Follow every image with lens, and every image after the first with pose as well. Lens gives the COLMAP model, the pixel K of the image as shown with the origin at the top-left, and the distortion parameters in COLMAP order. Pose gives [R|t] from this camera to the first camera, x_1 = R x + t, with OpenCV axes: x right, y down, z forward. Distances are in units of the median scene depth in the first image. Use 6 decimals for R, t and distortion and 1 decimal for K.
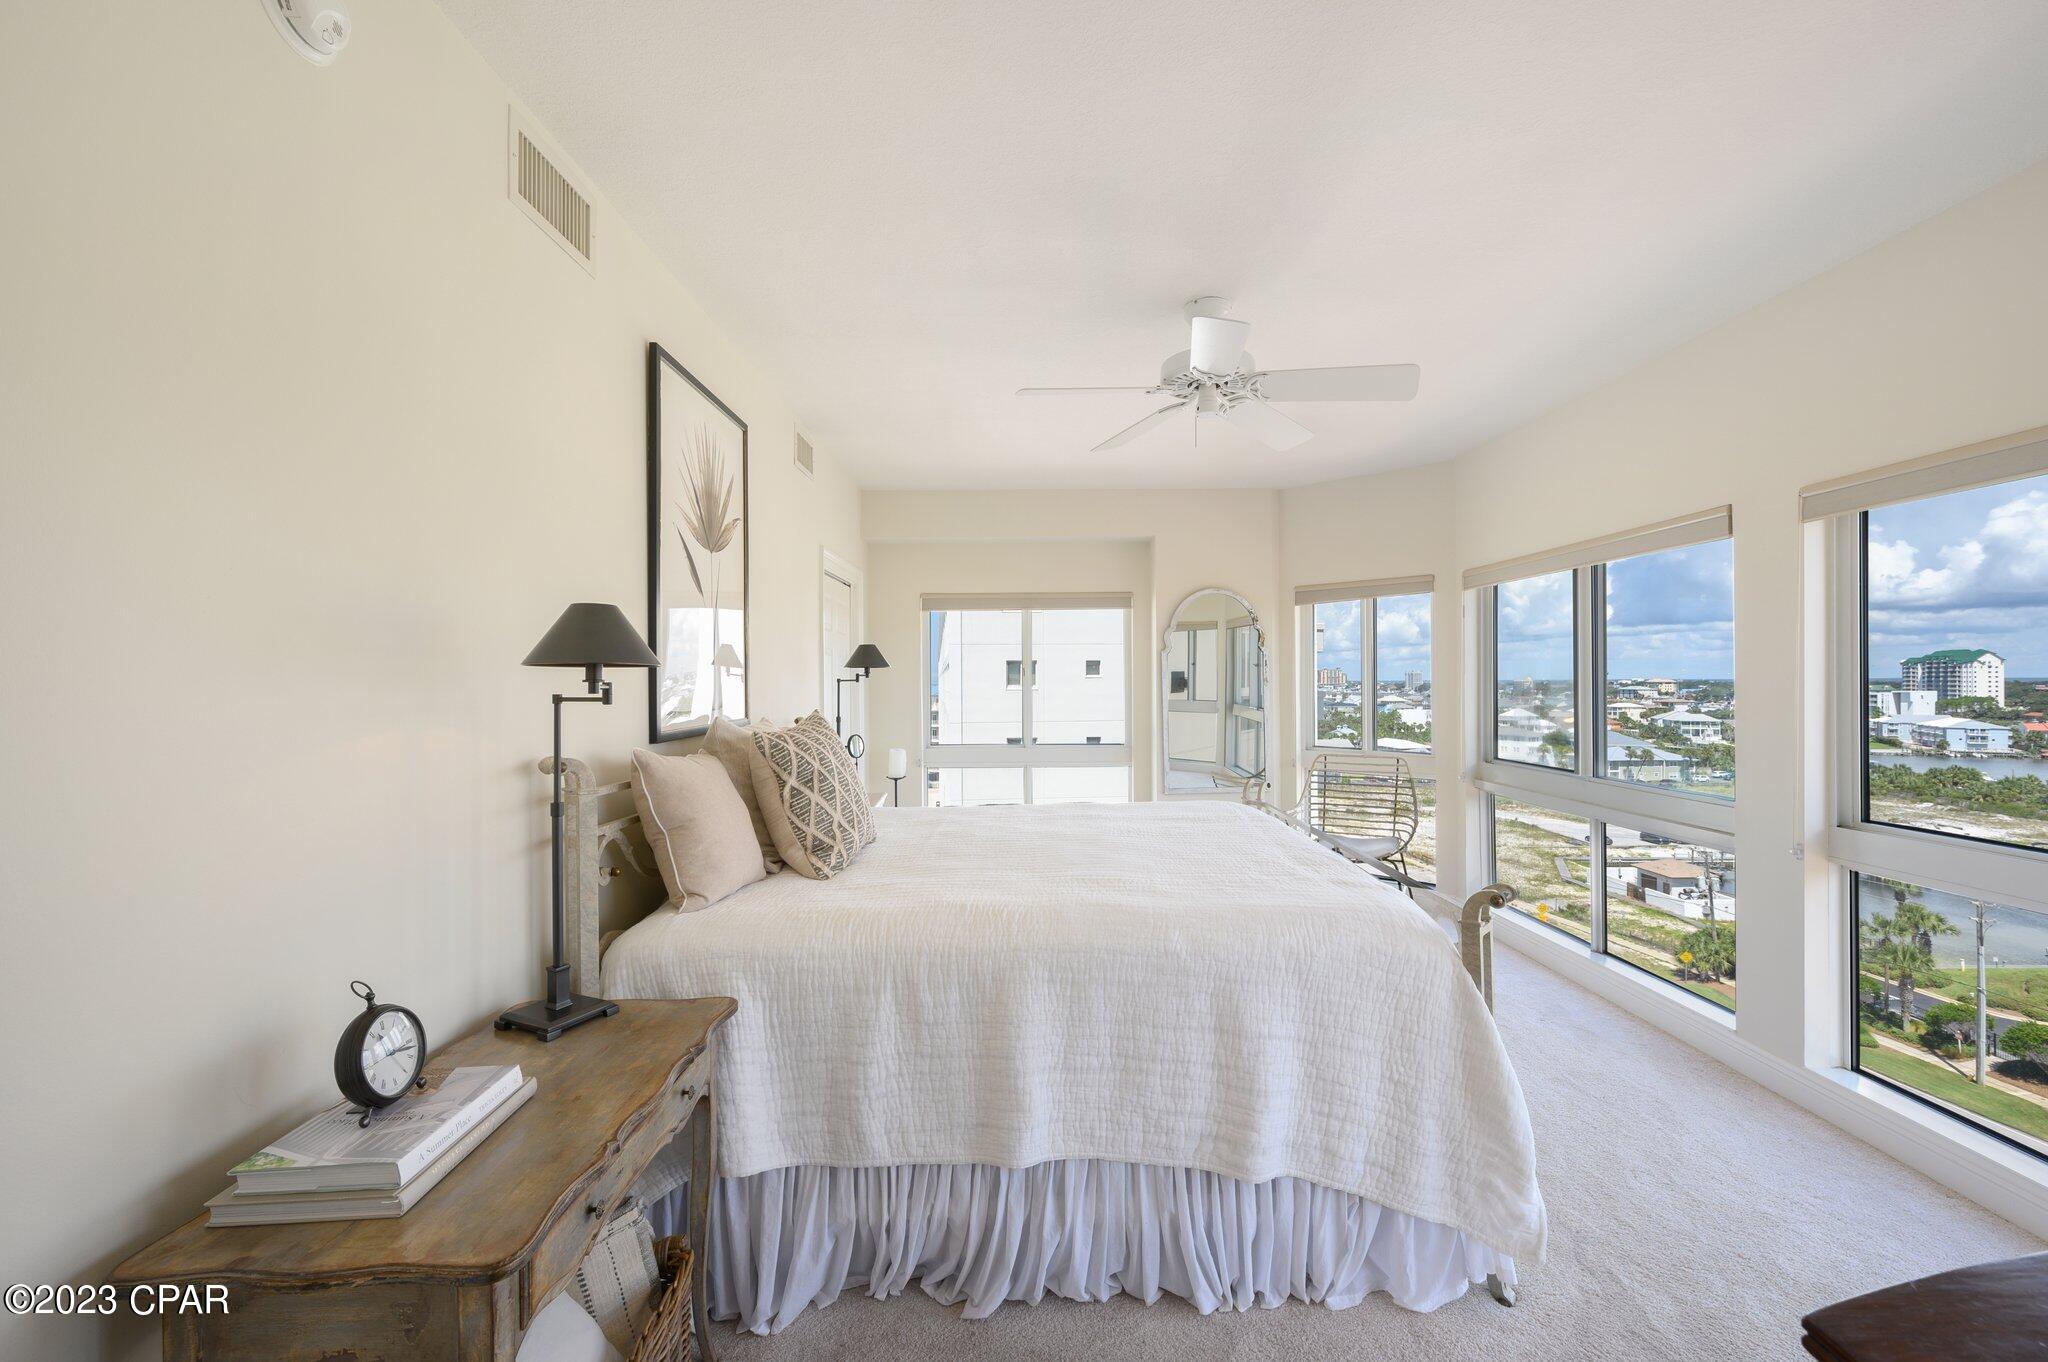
lens RADIAL K [[807.0, 0, 1025.2], [0, 807.0, 683.3], [0, 0, 1]] dist [-0.003523, -0.000077]
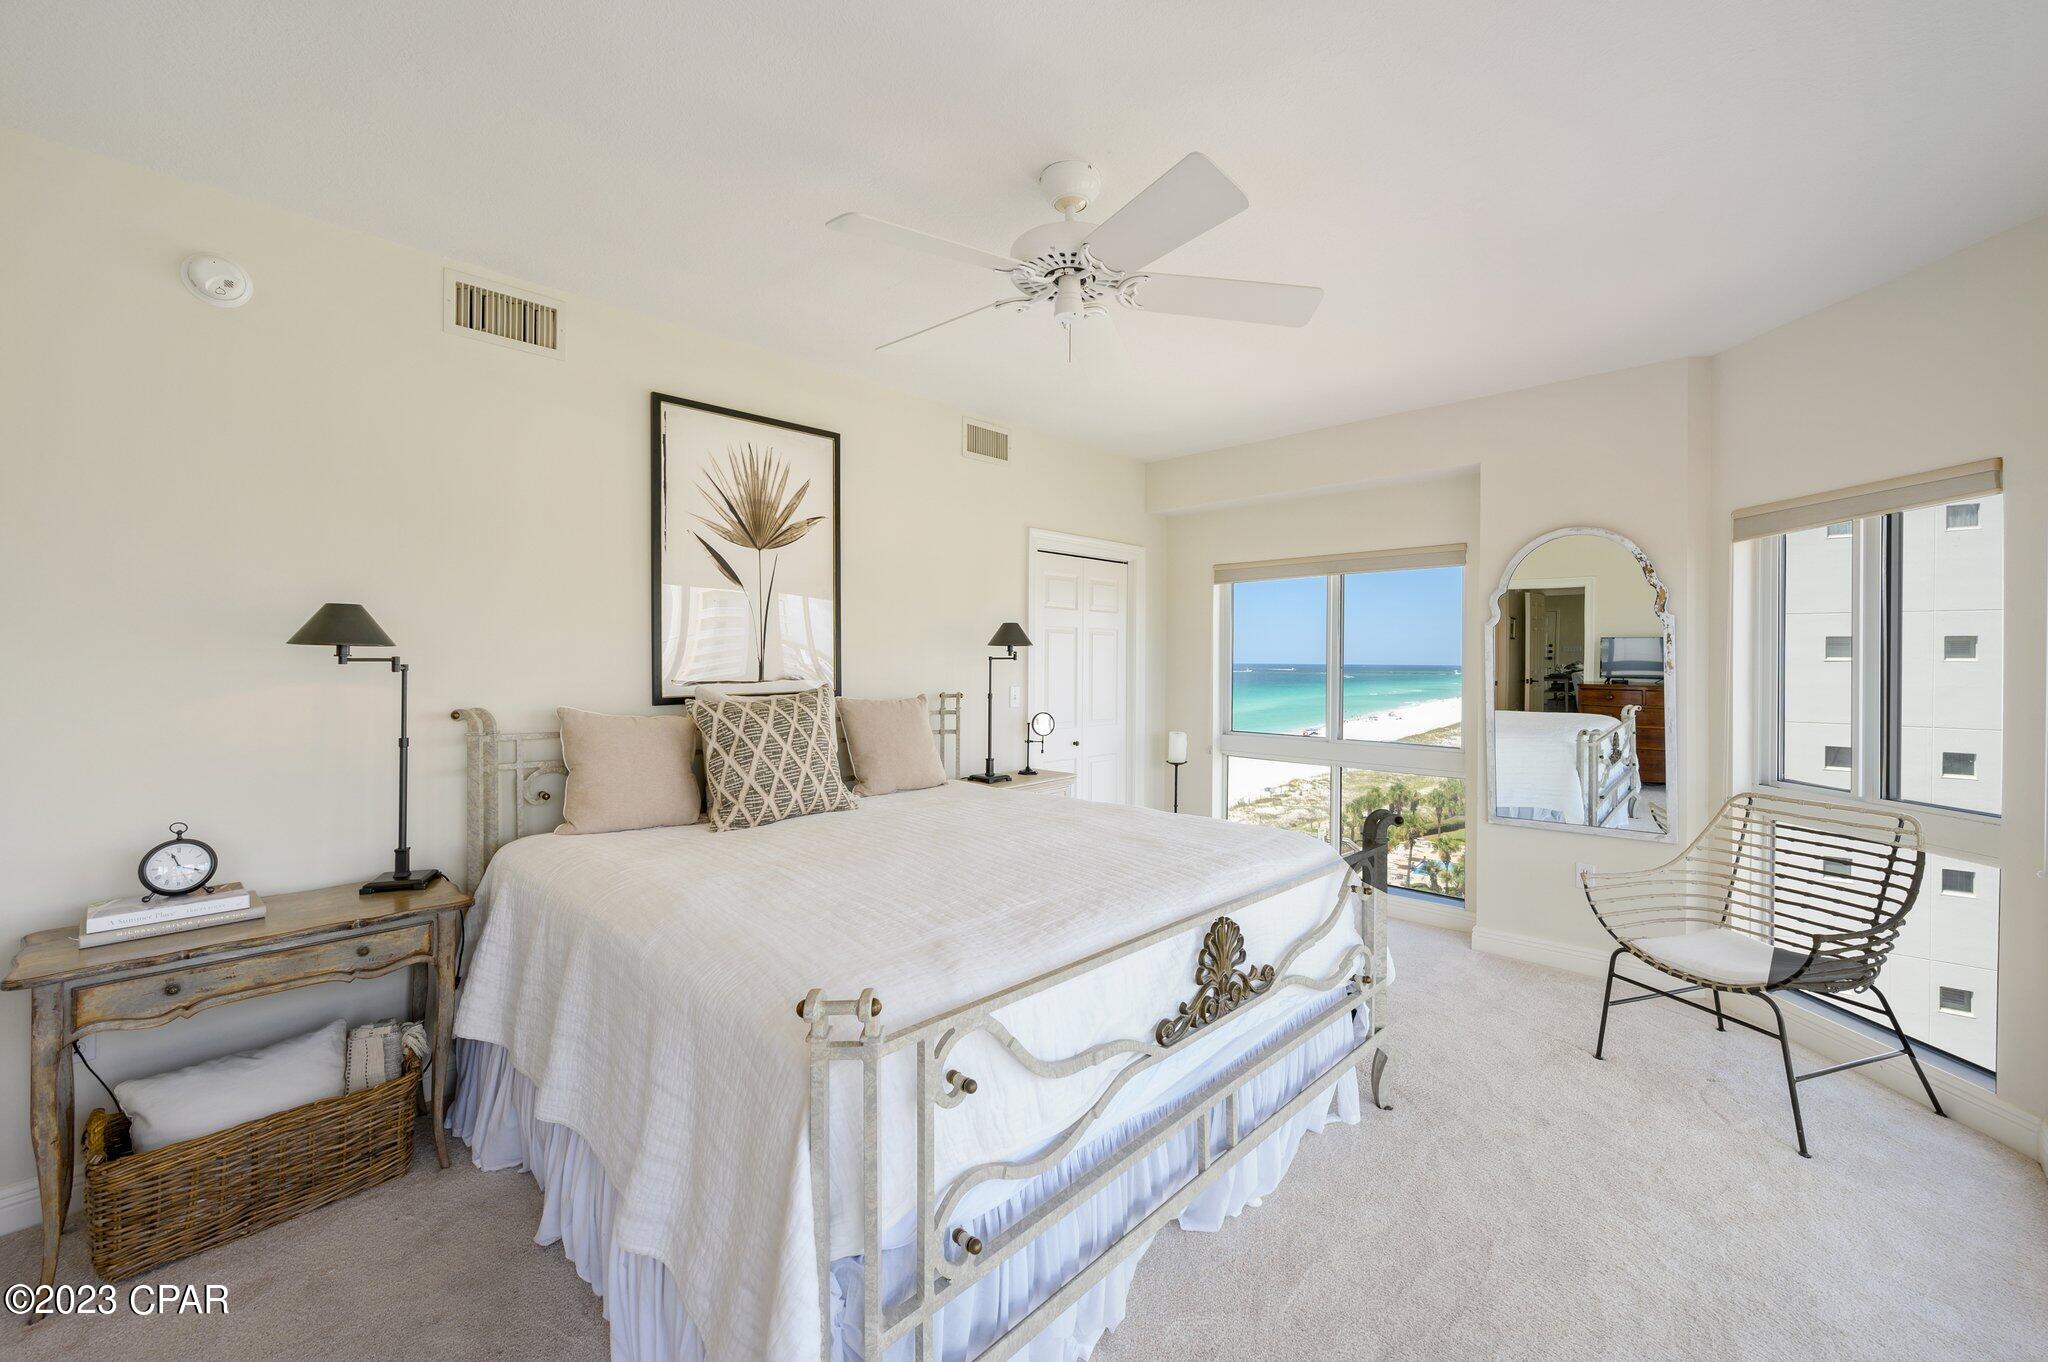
lens RADIAL K [[807.0, 0, 1026.5], [0, 807.0, 660.4], [0, 0, 1]] dist [-0.003523, -0.000077]
pose [[0.740016, 0.005957, -0.672563, 0.811449], [-0.008379, 0.999965, -0.000362, -0.001598], [0.672537, 0.005903, 0.740040, 0.440110]]
